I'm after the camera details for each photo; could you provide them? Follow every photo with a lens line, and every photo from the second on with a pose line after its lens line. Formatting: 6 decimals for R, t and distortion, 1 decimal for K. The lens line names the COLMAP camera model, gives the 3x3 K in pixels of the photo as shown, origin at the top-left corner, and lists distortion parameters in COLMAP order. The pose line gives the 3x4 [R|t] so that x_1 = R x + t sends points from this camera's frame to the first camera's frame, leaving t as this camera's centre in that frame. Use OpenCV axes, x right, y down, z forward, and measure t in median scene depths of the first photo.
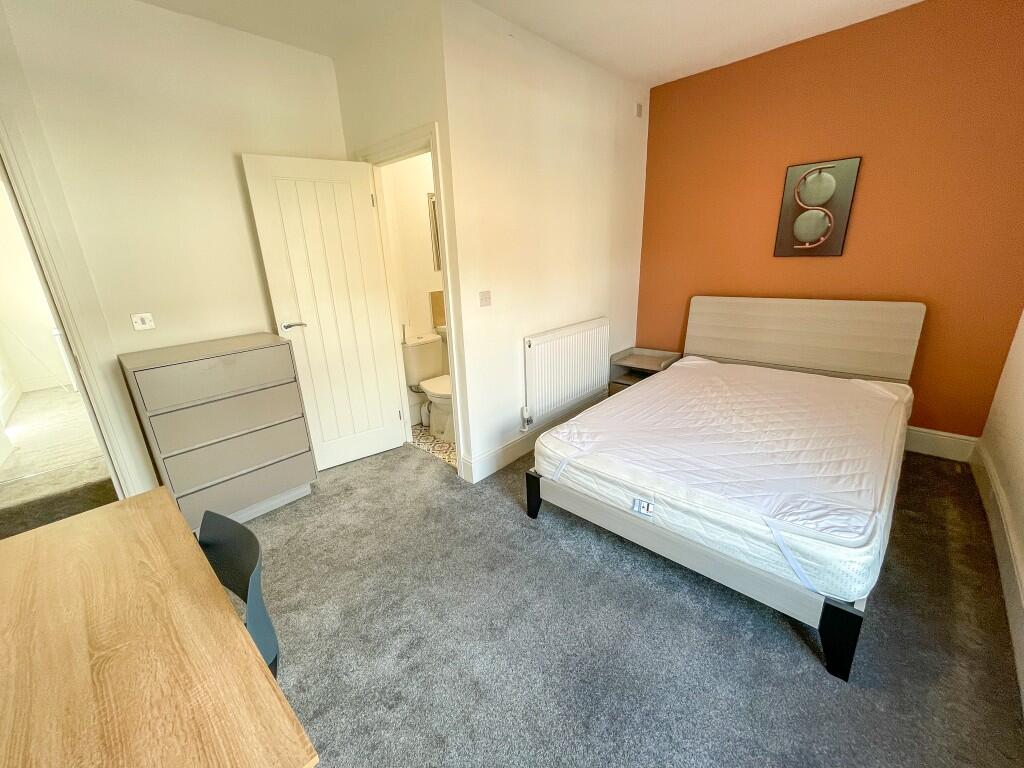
lens RADIAL K [[415.9, 0, 508.0], [0, 415.9, 381.6], [0, 0, 1]] dist [0.006206, -0.000526]
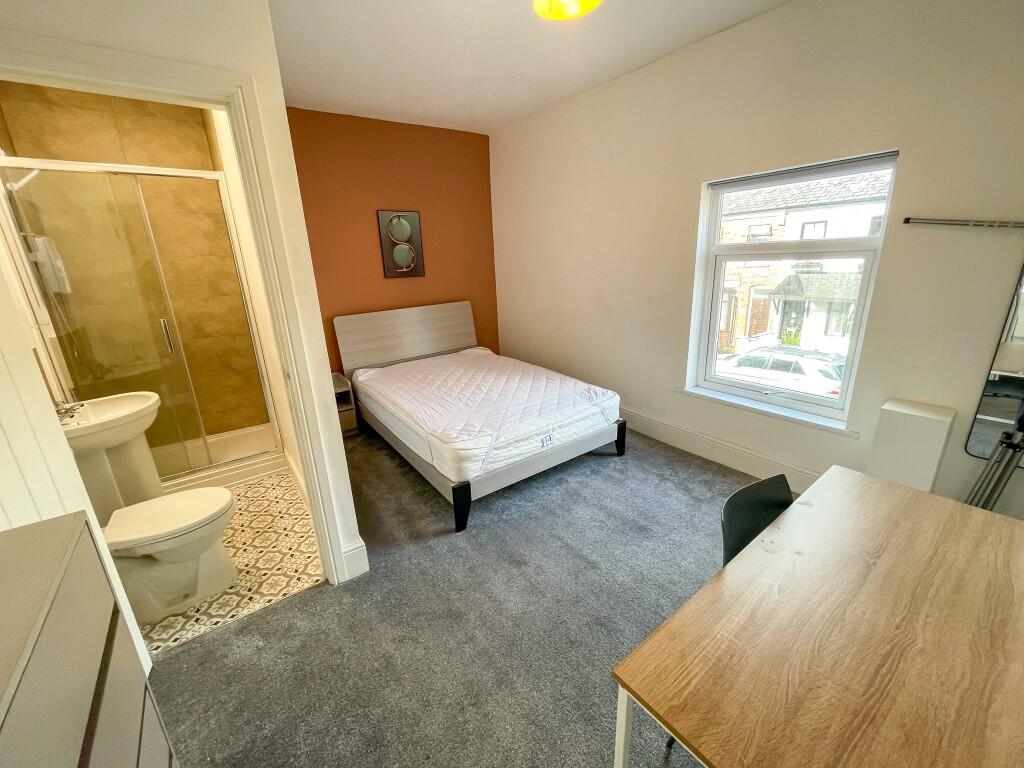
lens RADIAL K [[415.9, 0, 509.3], [0, 415.9, 383.9], [0, 0, 1]] dist [0.006206, -0.000526]
pose [[0.179193, -0.259168, 0.949064, -0.696922], [0.331394, 0.924203, 0.189809, -0.135234], [-0.926320, 0.280501, 0.251497, 0.483916]]
